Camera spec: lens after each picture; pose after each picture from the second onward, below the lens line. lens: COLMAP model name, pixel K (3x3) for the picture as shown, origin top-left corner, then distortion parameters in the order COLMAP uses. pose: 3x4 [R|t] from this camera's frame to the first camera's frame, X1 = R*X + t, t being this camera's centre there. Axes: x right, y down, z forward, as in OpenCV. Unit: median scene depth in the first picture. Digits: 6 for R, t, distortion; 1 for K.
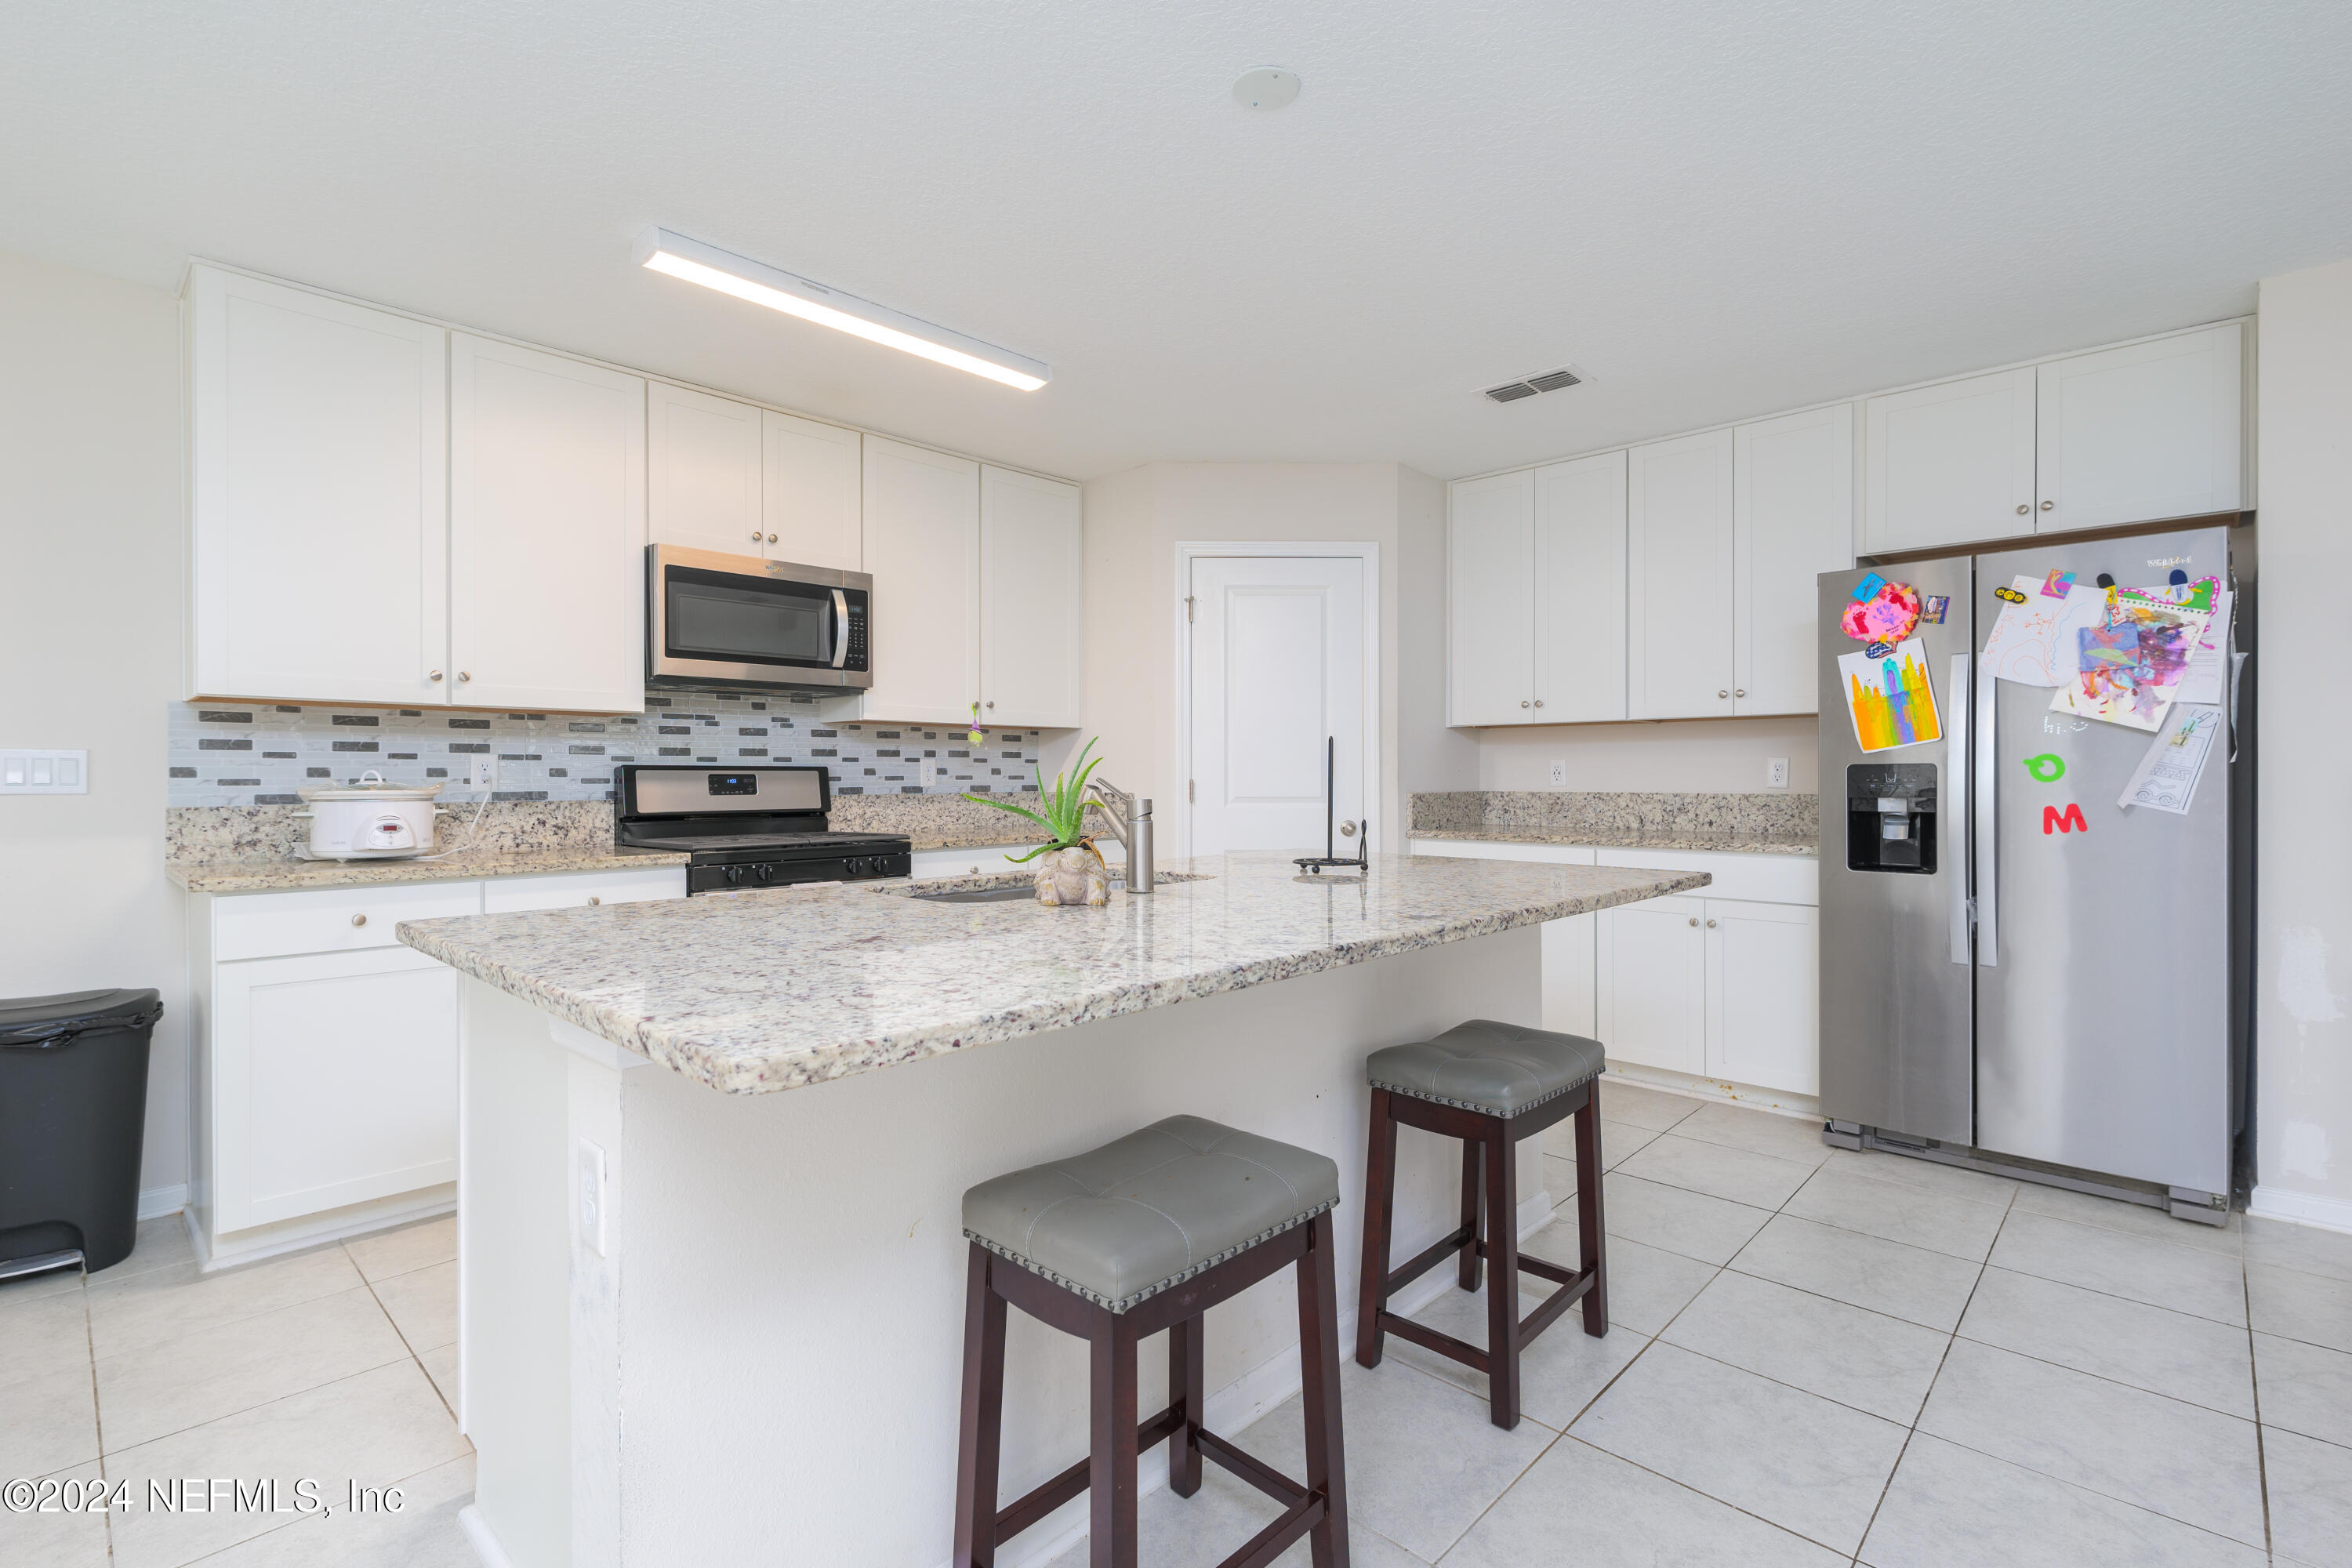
lens RADIAL K [[1027.2, 0, 1110.1], [0, 1027.2, 782.6], [0, 0, 1]] dist [0.001741, 0.000633]
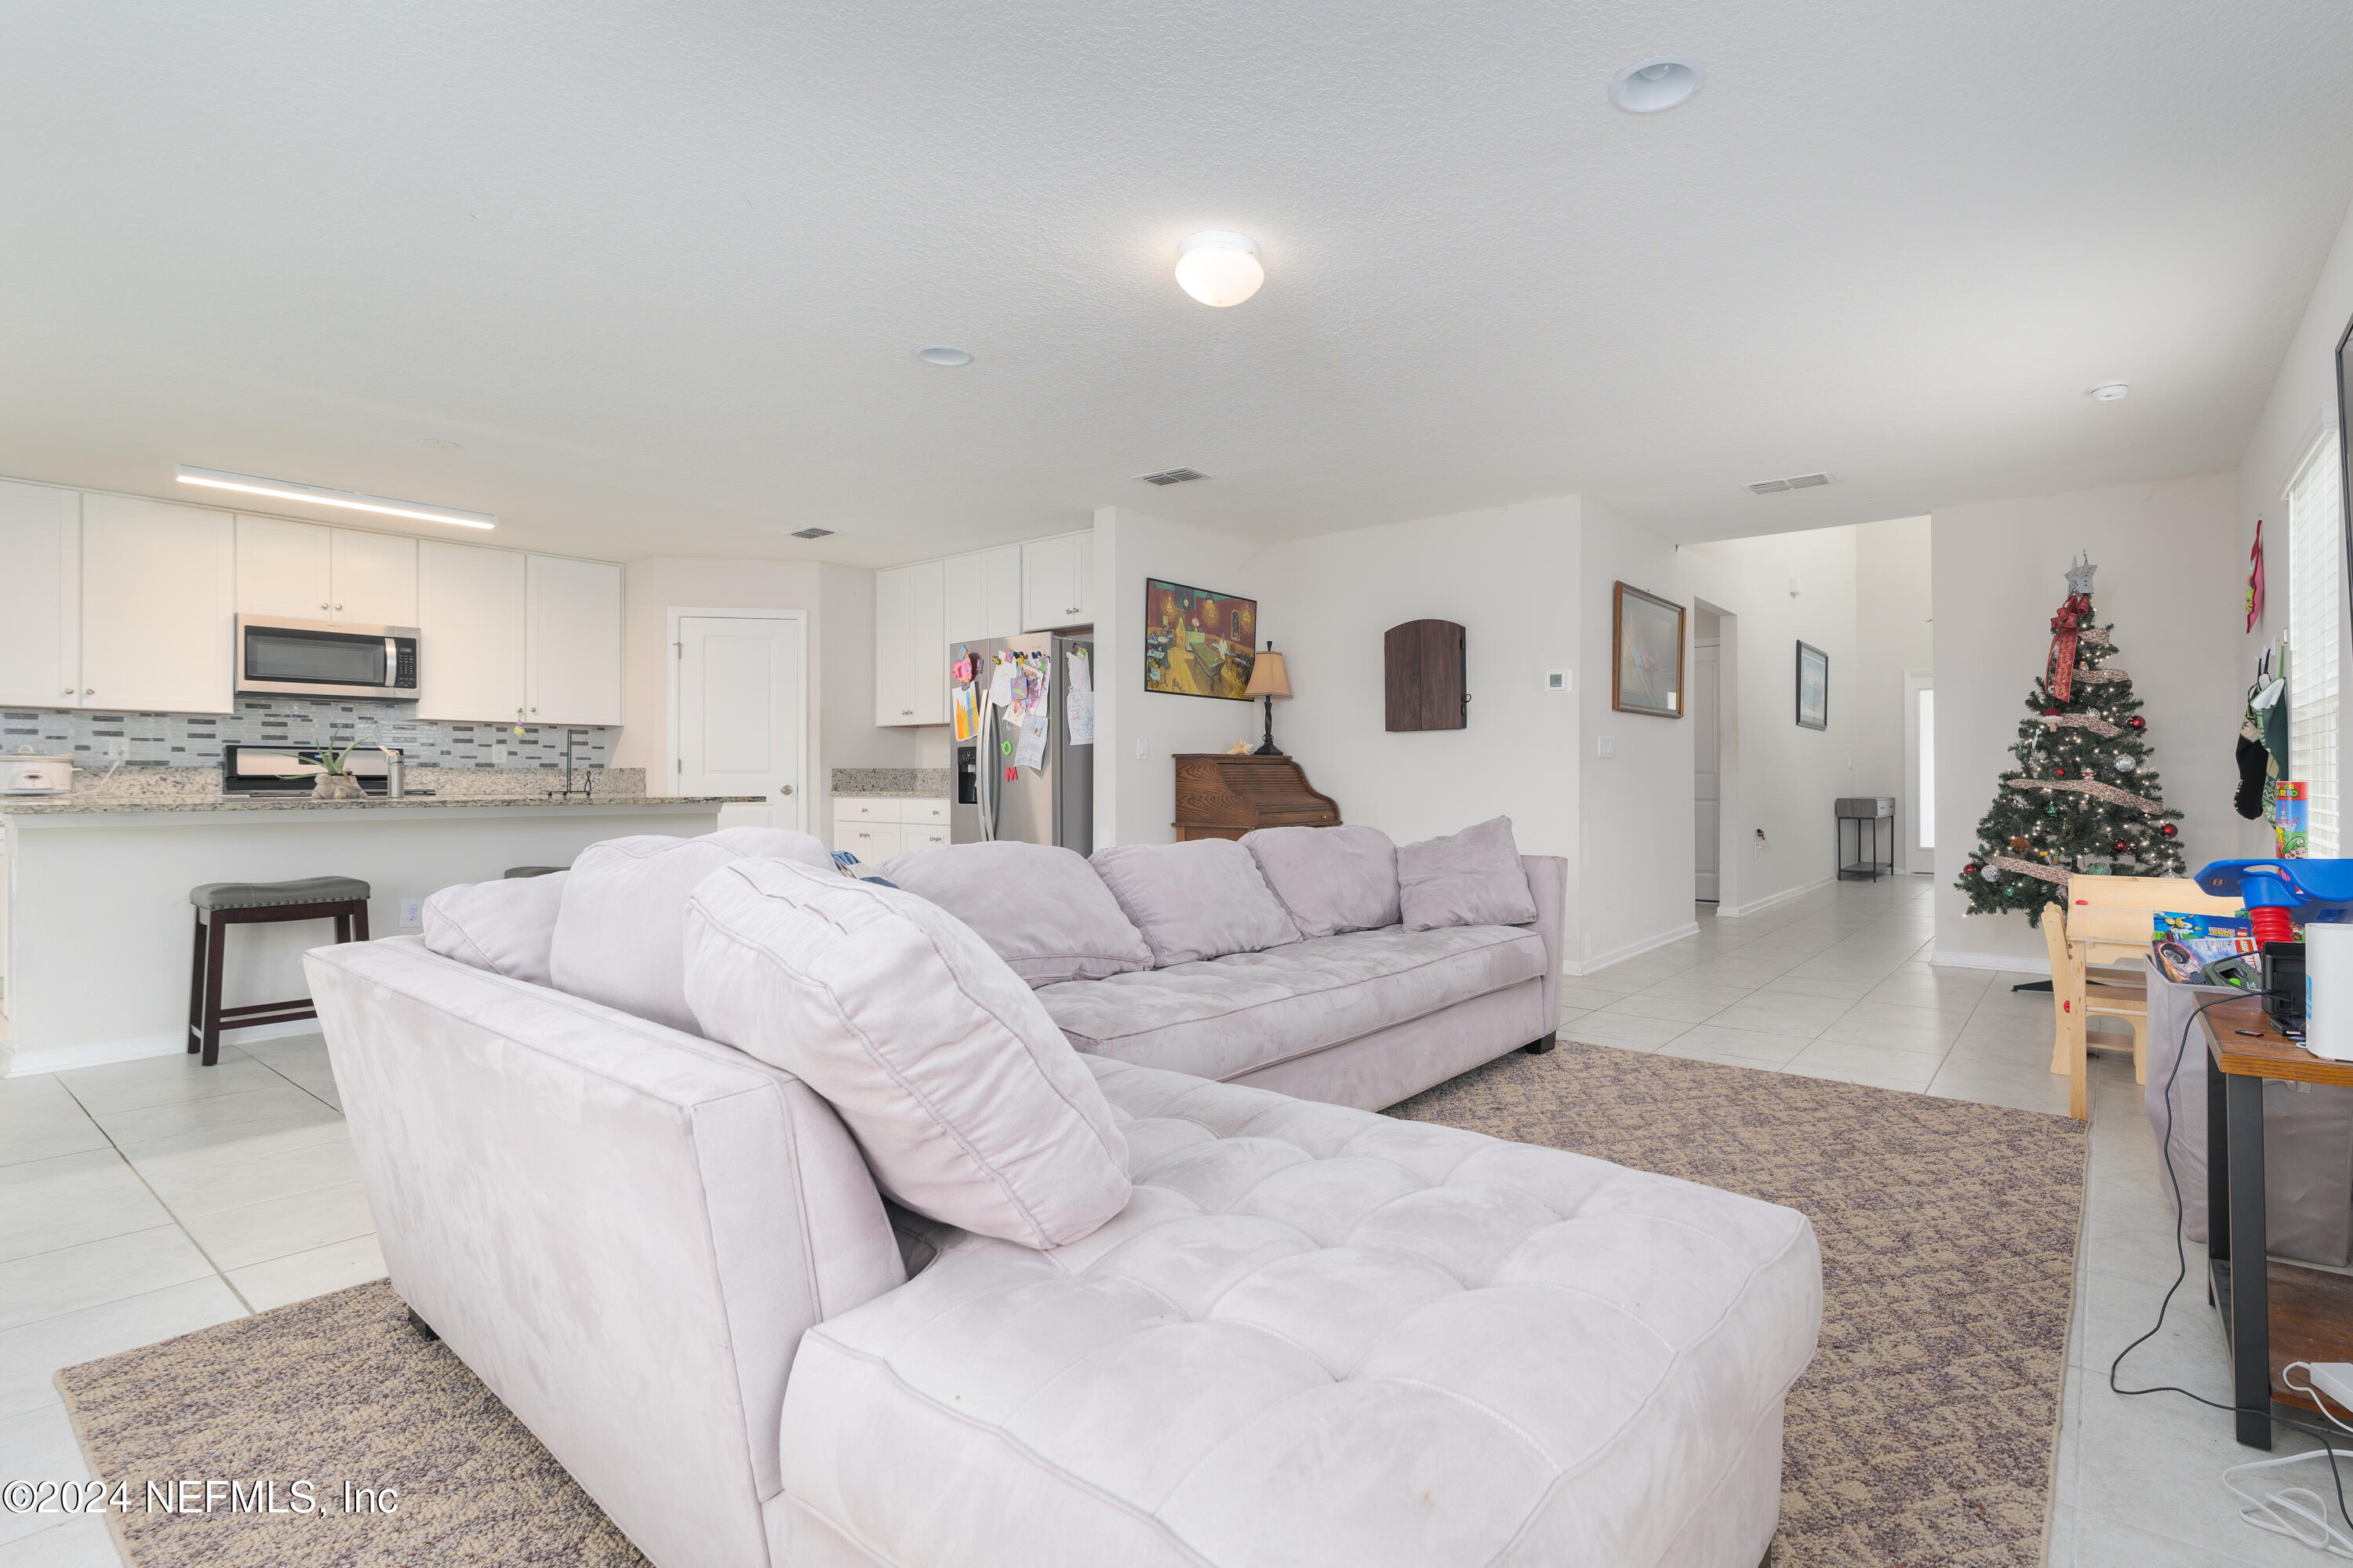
lens RADIAL K [[951.0, 0, 1149.8], [0, 951.0, 776.2], [0, 0, 1]] dist [0.002147, -0.000206]
pose [[0.988996, 0.000021, 0.147944, 0.743910], [0.000595, 0.999991, -0.004122, 0.039102], [-0.147943, 0.004165, 0.988987, -0.704279]]
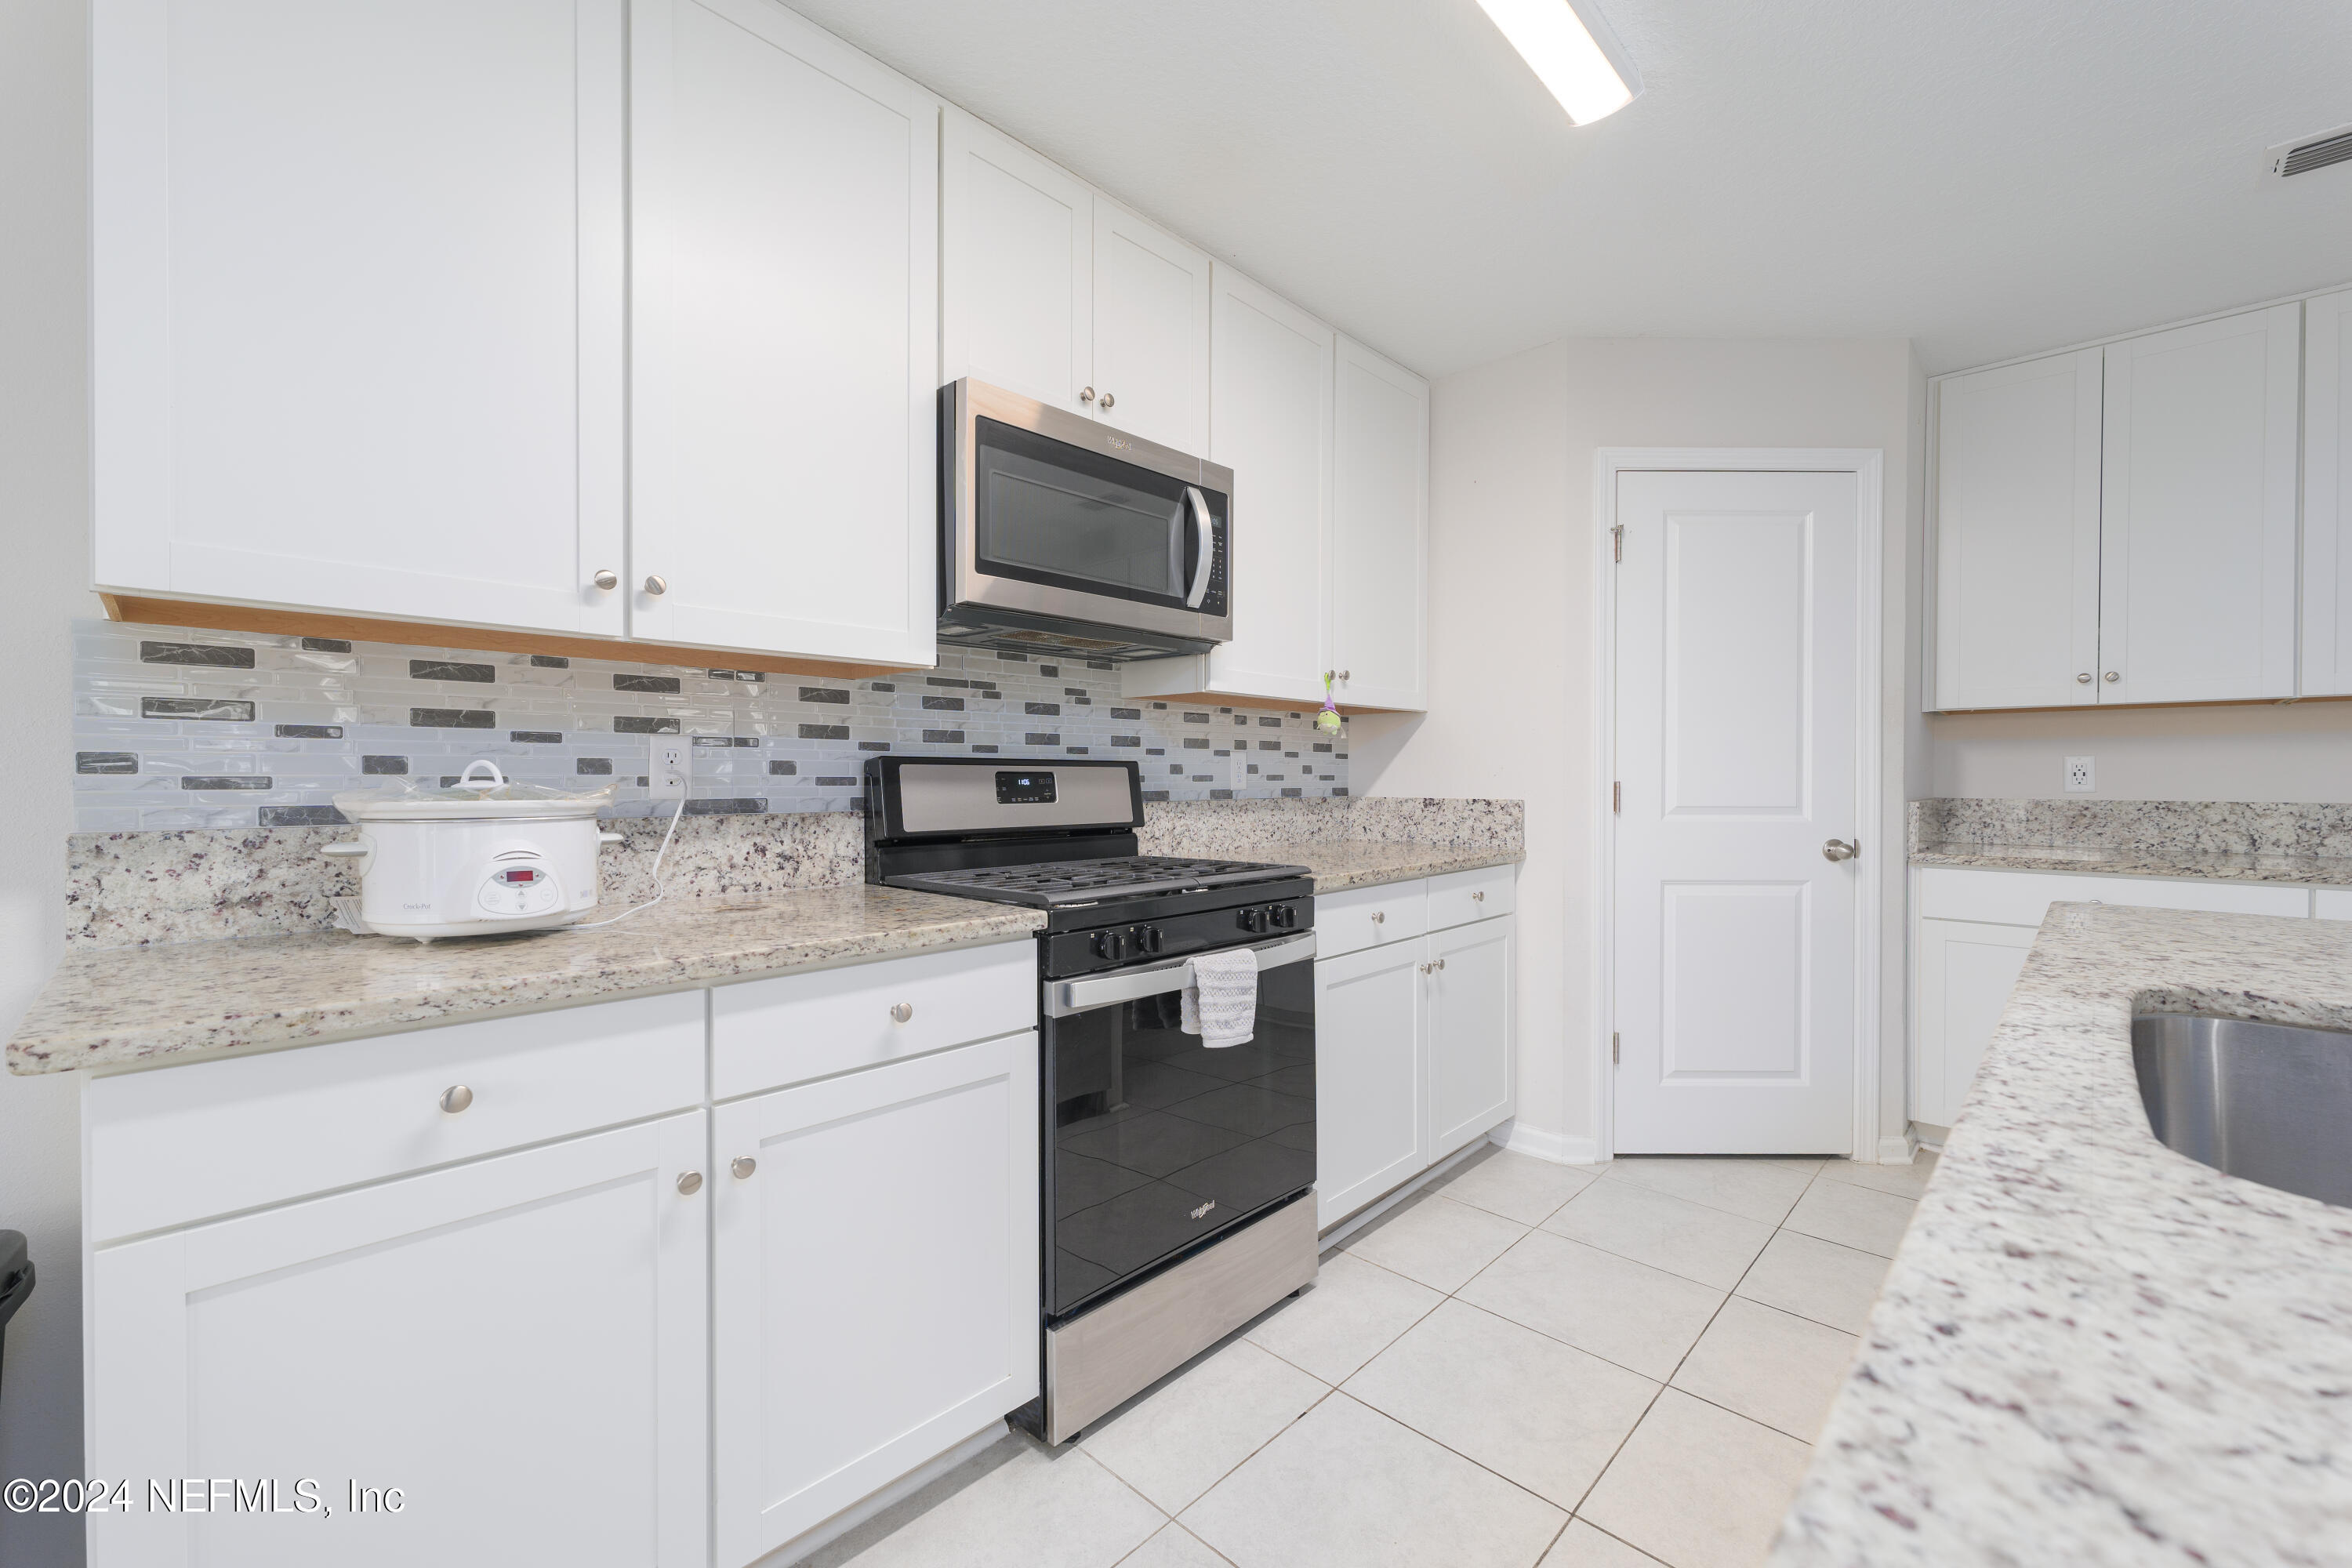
lens RADIAL K [[950.5, 0, 1145.5], [0, 950.5, 784.7], [0, 0, 1]] dist [0.002147, -0.000206]
pose [[0.999946, 0.003218, -0.009850, -0.307454], [-0.003193, 0.999991, 0.002624, -0.001688], [0.009858, -0.002593, 0.999948, 0.424541]]
